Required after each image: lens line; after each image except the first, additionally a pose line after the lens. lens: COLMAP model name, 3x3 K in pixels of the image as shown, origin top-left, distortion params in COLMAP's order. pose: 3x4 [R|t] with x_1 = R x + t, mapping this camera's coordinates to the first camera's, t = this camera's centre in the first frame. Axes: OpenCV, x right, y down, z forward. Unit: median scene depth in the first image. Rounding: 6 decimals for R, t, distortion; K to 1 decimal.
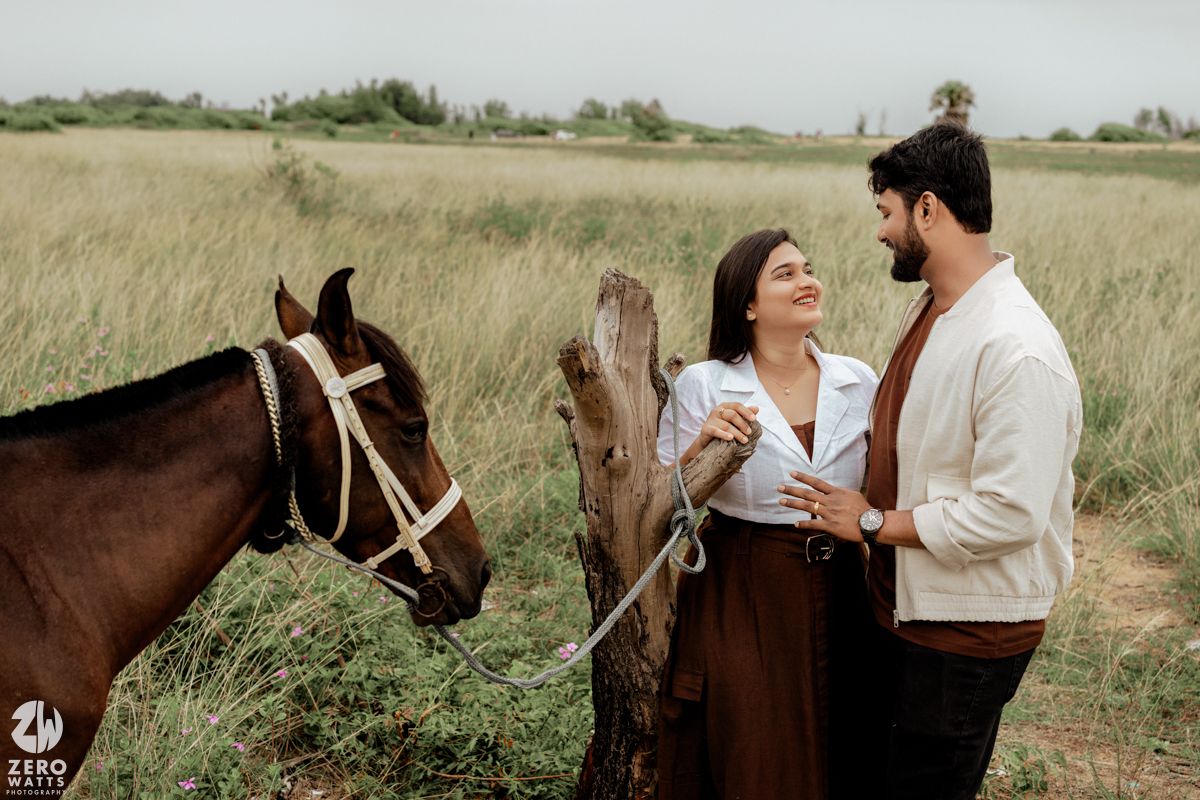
lens RADIAL K [[1756.5, 0, 603.0], [0, 1756.5, 392.8], [0, 0, 1]] dist [0.061257, 0.000000]
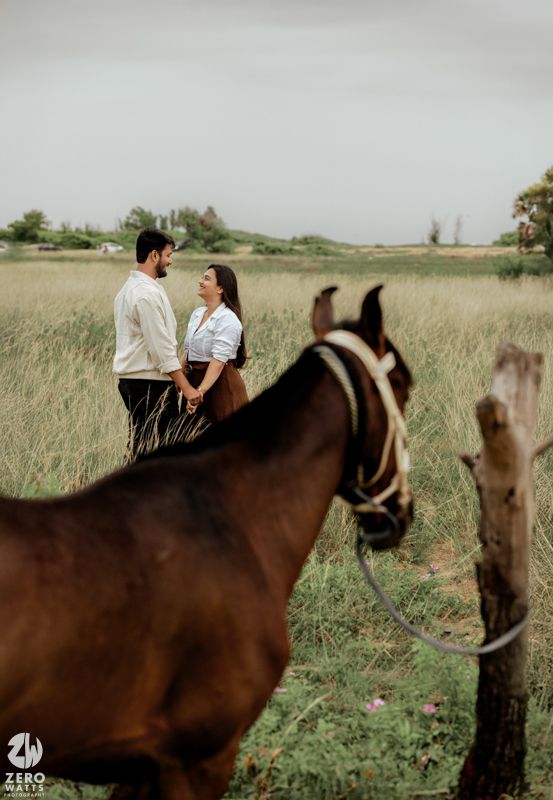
lens RADIAL K [[1956.1, 0, 275.0], [0, 1956.1, 400.5], [0, 0, 1]] dist [-0.032571, 0.000000]
pose [[0.997749, -0.015986, 0.065130, -0.020608], [0.020310, 0.997594, -0.066286, 0.004827], [-0.063914, 0.067460, 0.995673, -0.027914]]
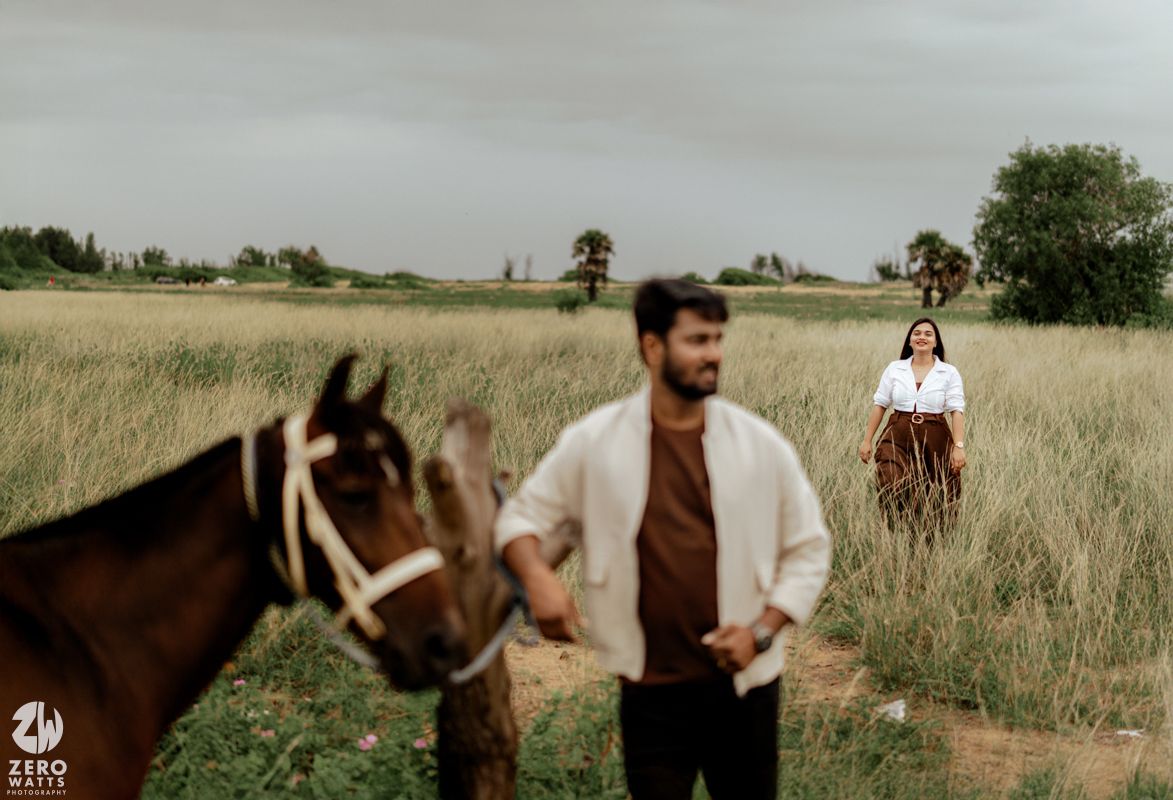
lens RADIAL K [[1674.0, 0, 588.2], [0, 1674.0, 402.1], [0, 0, 1]] dist [0.045067, 0.000000]
pose [[0.981326, -0.021763, 0.191118, -0.010698], [0.035577, 0.996972, -0.069146, 0.001288], [-0.189035, 0.074654, 0.979128, -0.011581]]
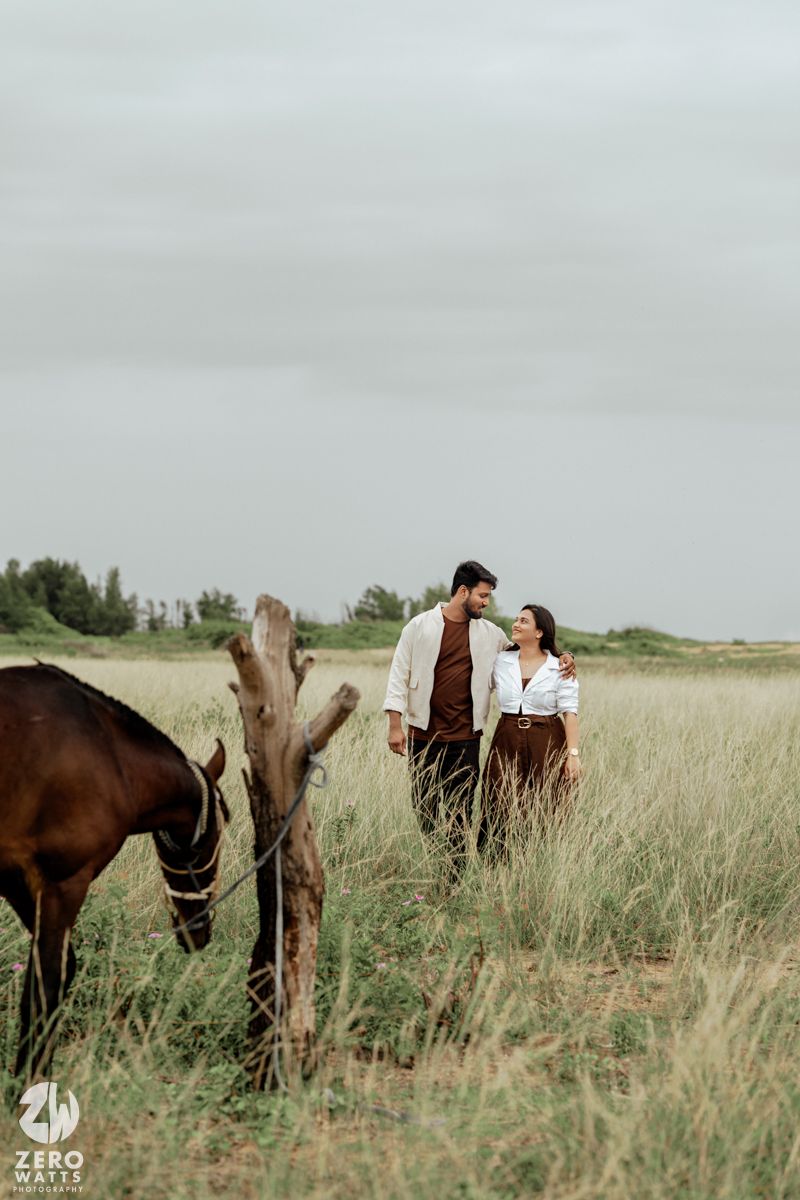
lens RADIAL K [[3047.8, 0, 368.3], [0, 3047.8, 598.9], [0, 0, 1]] dist [0.012419, 0.000000]
pose [[0.999828, -0.014899, -0.011042, 0.010798], [0.012910, 0.986653, -0.162322, 0.031529], [0.013313, 0.162151, 0.986676, -0.139698]]
